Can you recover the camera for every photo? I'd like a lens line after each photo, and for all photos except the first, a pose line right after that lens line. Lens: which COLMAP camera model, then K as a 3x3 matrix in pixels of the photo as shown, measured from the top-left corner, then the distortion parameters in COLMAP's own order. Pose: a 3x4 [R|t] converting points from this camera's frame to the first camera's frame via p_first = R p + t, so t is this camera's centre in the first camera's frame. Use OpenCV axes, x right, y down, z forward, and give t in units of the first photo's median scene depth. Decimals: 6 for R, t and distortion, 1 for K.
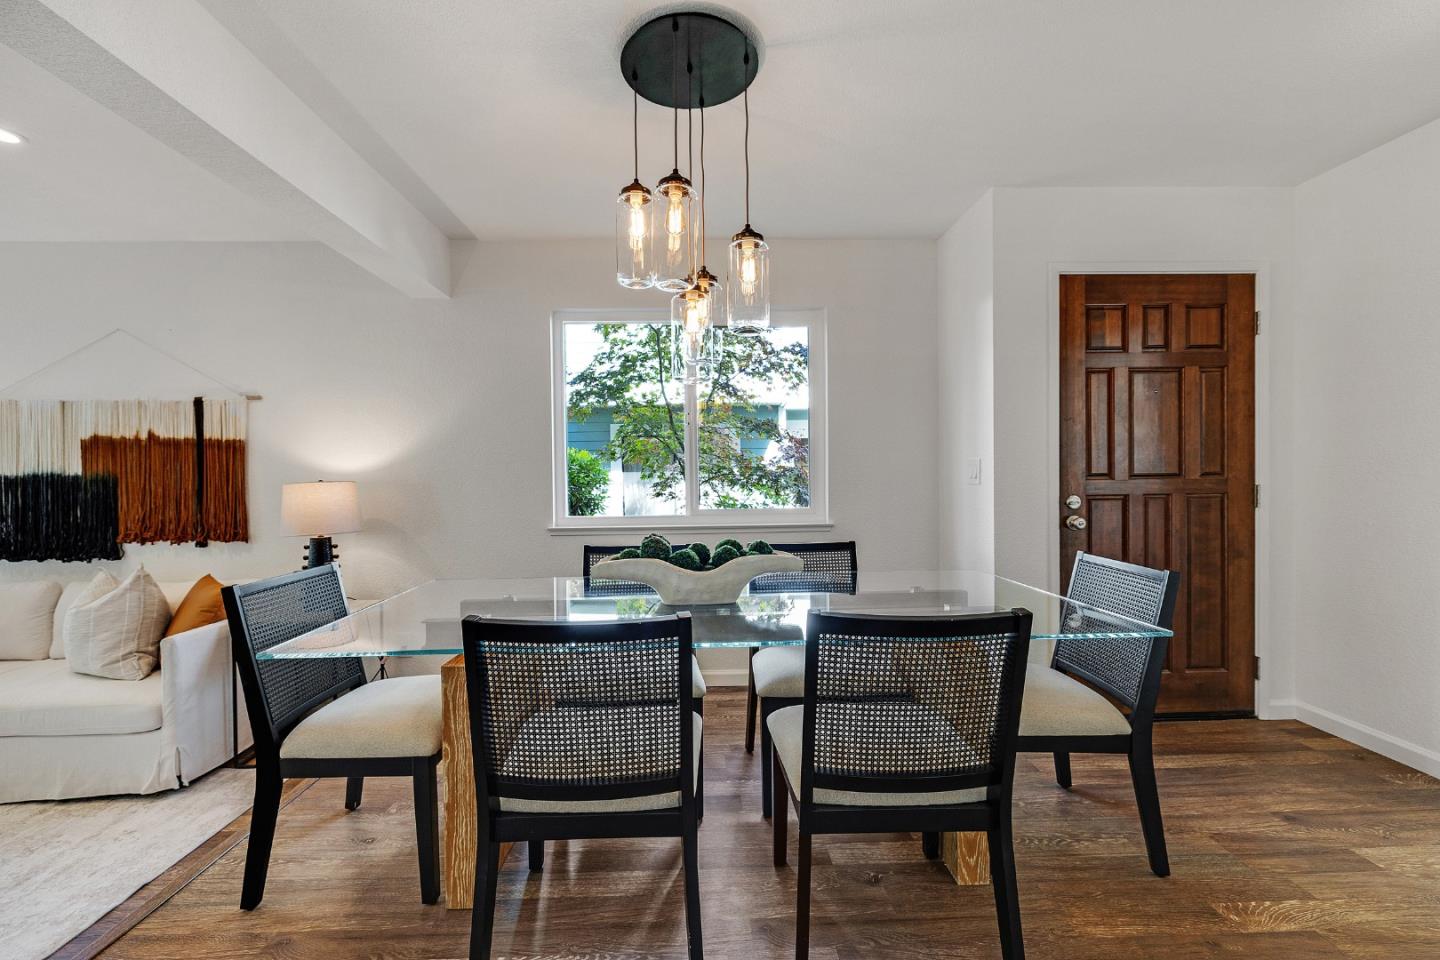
lens RADIAL K [[592.2, 0, 714.8], [0, 592.2, 478.4], [0, 0, 1]] dist [-0.000284, 0.000297]
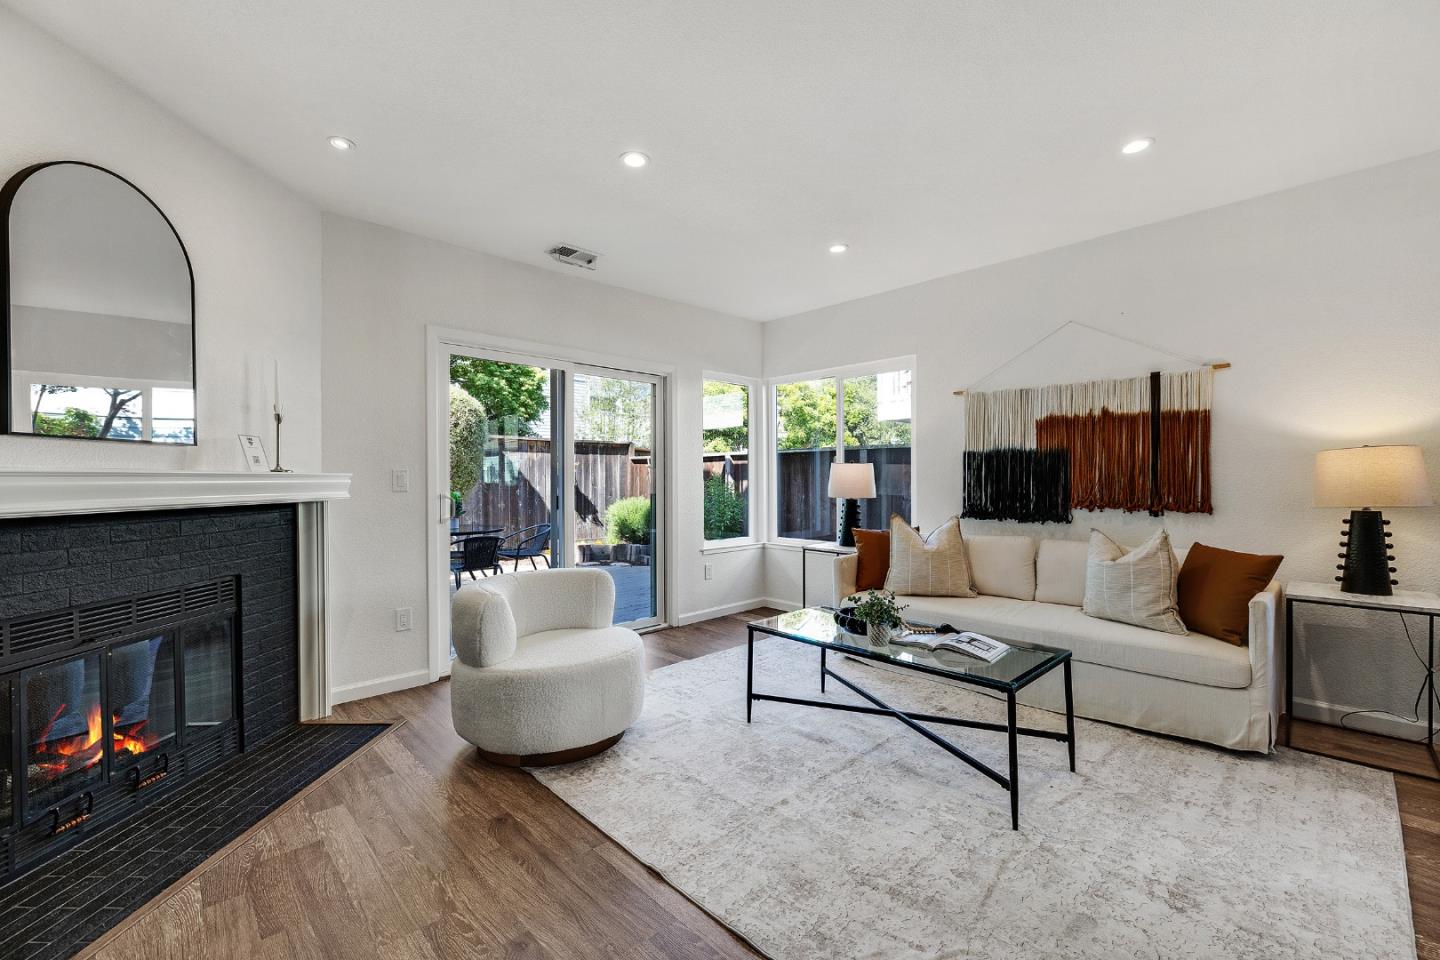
lens RADIAL K [[592.2, 0, 719.9], [0, 592.2, 484.2], [0, 0, 1]] dist [-0.000284, 0.000297]
pose [[0.686310, 0.012624, -0.727199, -0.642669], [-0.008250, 0.999920, 0.009573, 0.056462], [0.727262, -0.000571, 0.686360, -0.268100]]
